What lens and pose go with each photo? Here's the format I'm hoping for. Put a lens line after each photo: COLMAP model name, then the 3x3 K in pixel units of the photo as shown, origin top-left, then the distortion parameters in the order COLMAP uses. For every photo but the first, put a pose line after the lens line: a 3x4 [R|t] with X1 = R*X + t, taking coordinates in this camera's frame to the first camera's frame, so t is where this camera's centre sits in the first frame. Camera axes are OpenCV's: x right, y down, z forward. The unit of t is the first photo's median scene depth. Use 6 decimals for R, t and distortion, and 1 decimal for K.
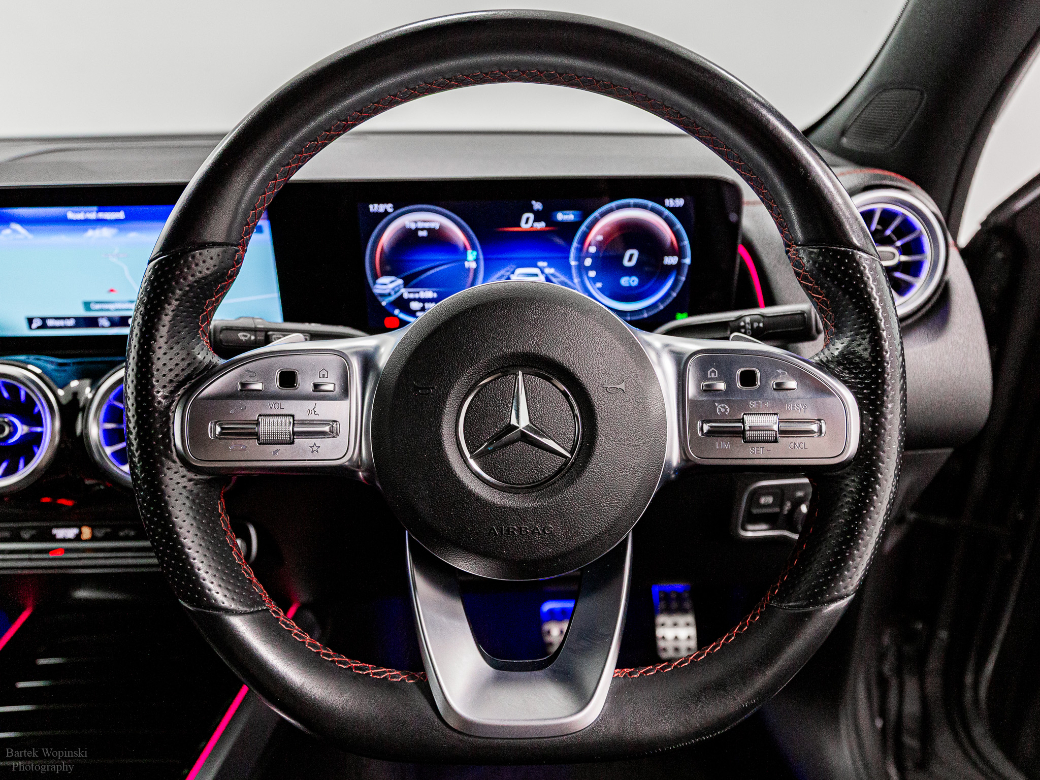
lens RADIAL K [[690.0, 0, 515.4], [0, 690.0, 407.0], [0, 0, 1]] dist [0.010988, -0.004165]
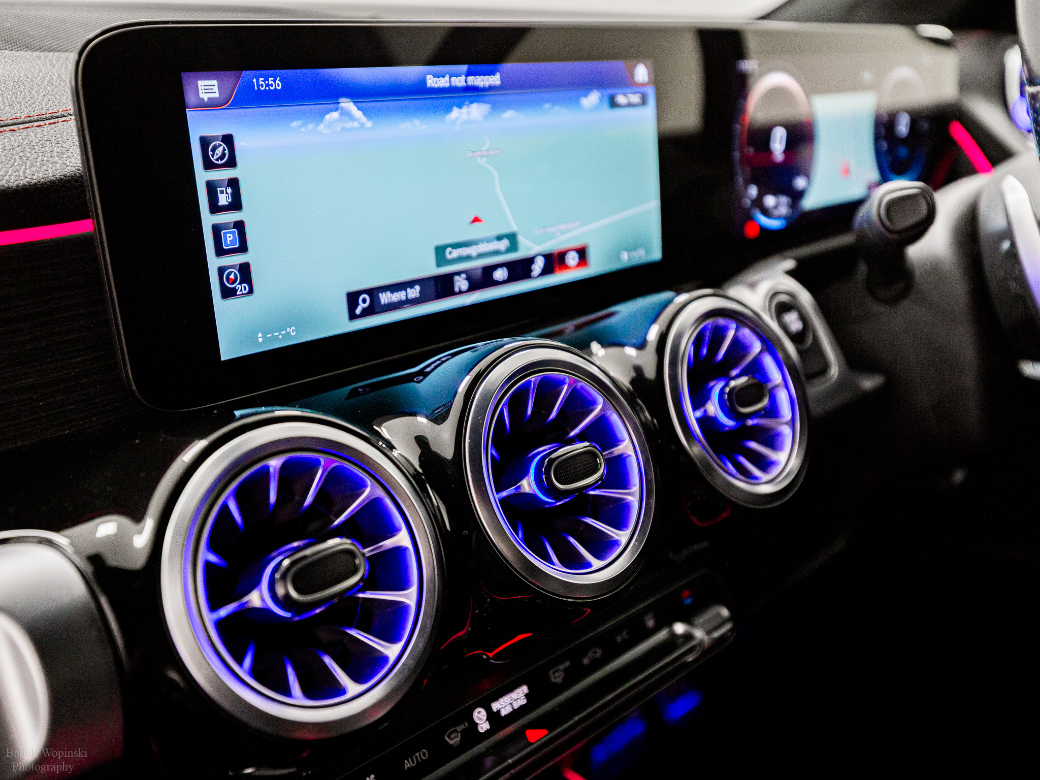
lens RADIAL K [[1104.2, 0, 516.4], [0, 1104.2, 391.0], [0, 0, 1]] dist [0.022694, 0.000000]
pose [[0.697443, -0.202735, 0.687366, -1.206463], [0.293669, 0.955772, -0.016075, -0.018325], [-0.653706, 0.213070, 0.726133, 0.392248]]
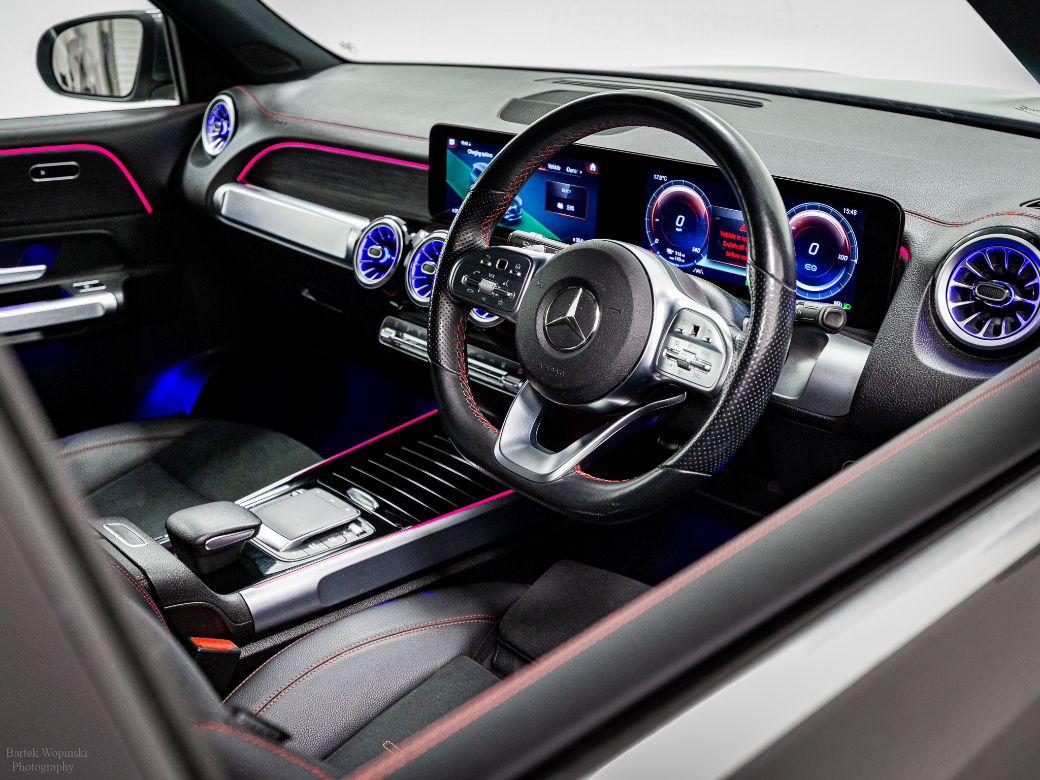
lens RADIAL K [[1104.2, 0, 517.0], [0, 1104.2, 392.5], [0, 0, 1]] dist [0.022694, 0.000000]
pose [[0.694477, 0.287833, -0.659434, 1.188307], [-0.277540, 0.952734, 0.123566, -0.070819], [0.663832, 0.097206, 0.741538, -0.792046]]
